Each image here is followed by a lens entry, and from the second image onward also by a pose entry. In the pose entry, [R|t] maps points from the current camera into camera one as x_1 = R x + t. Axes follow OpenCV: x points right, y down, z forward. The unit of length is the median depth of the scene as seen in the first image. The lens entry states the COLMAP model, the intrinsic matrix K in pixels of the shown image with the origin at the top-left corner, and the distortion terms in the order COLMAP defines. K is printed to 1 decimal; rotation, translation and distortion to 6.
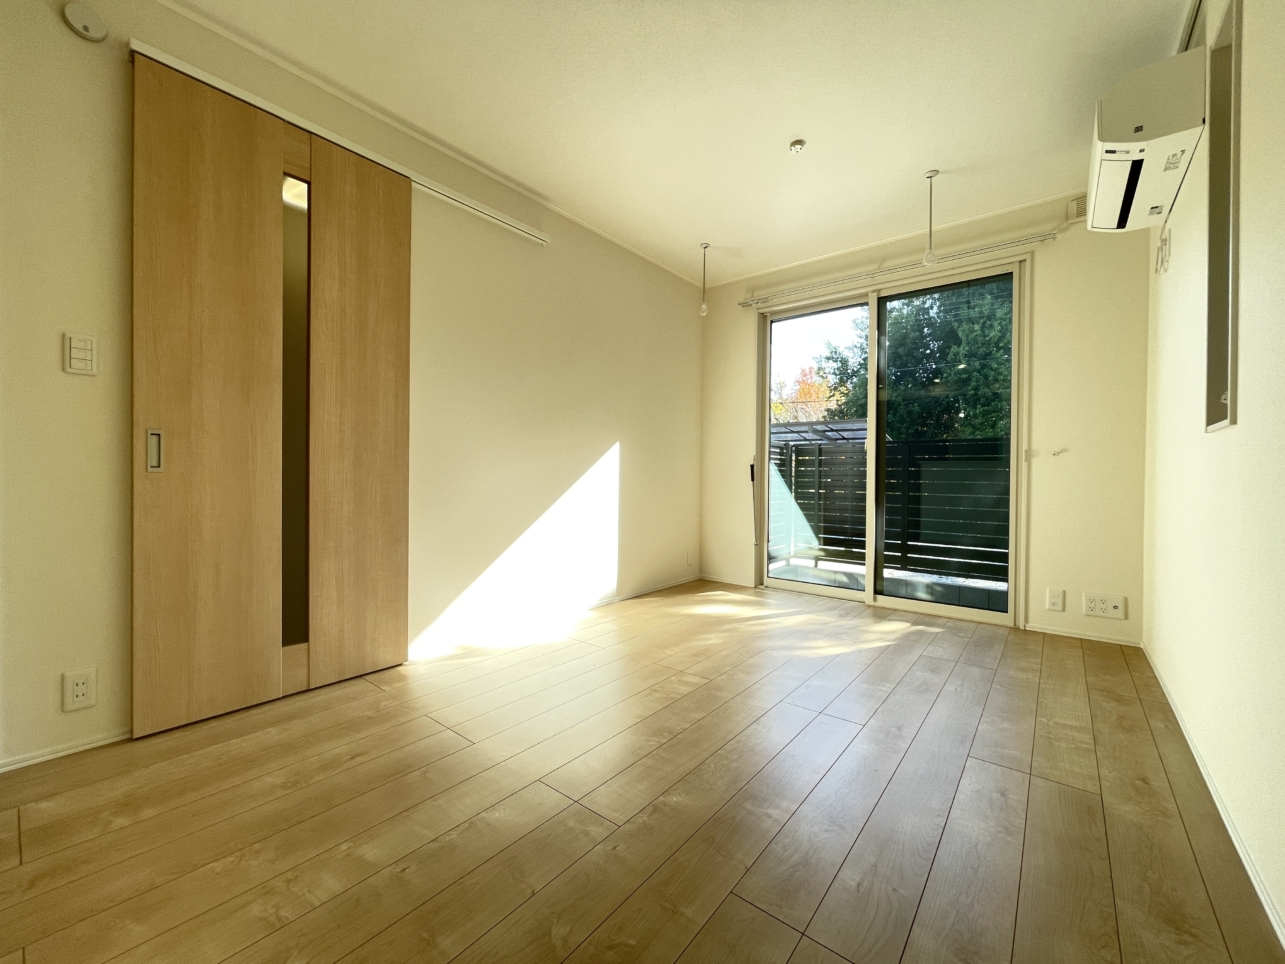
lens RADIAL K [[517.1, 0, 648.0], [0, 517.1, 476.7], [0, 0, 1]] dist [-0.003808, -0.000584]
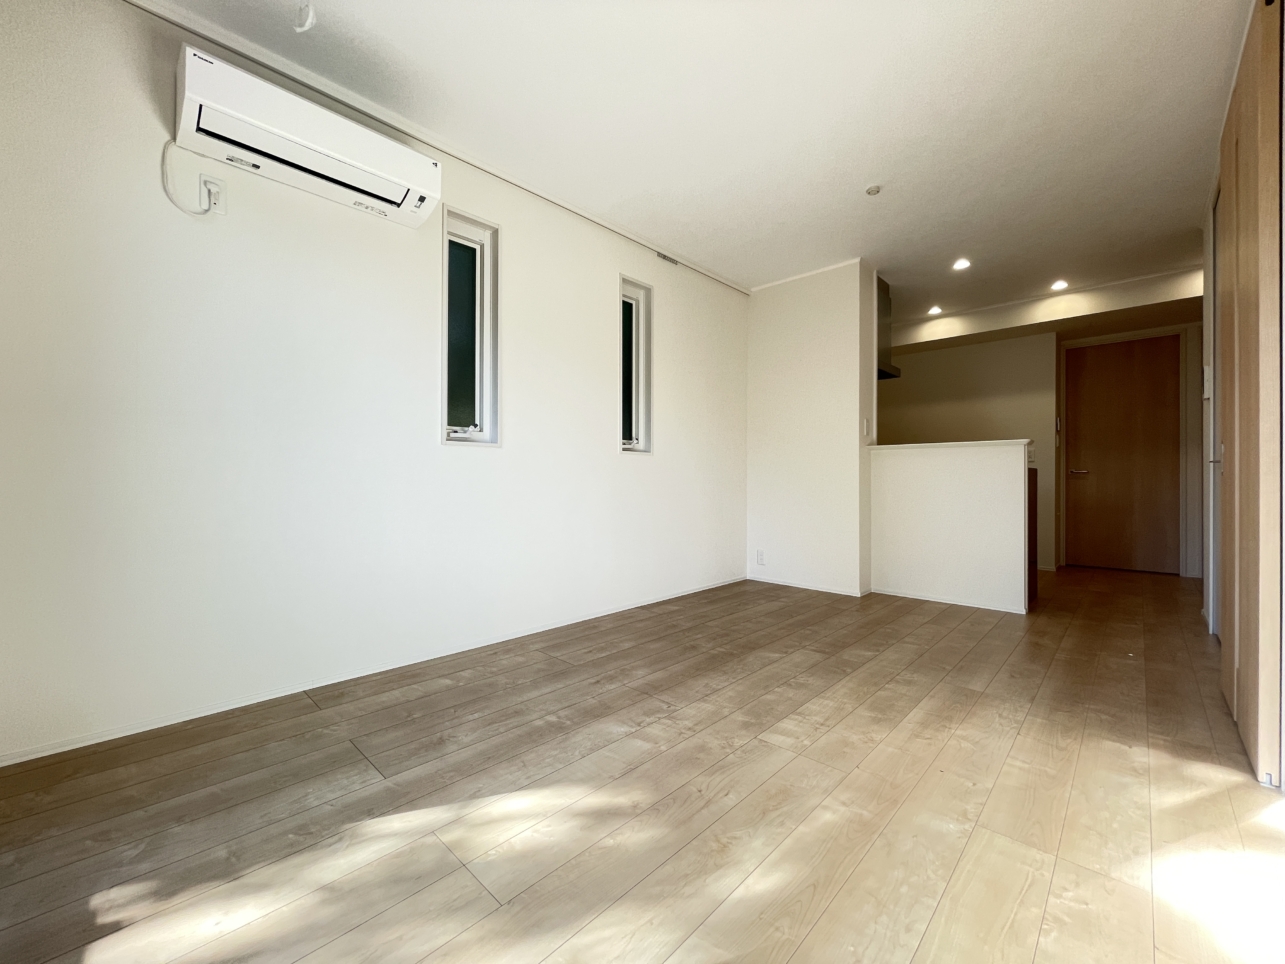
lens RADIAL K [[517.1, 0, 642.3], [0, 517.1, 480.2], [0, 0, 1]] dist [-0.003808, -0.000584]
pose [[-0.995667, -0.010591, 0.092383, 0.170510], [-0.009920, 0.999921, 0.007723, 0.003845], [-0.092457, 0.006773, -0.995694, 1.355181]]
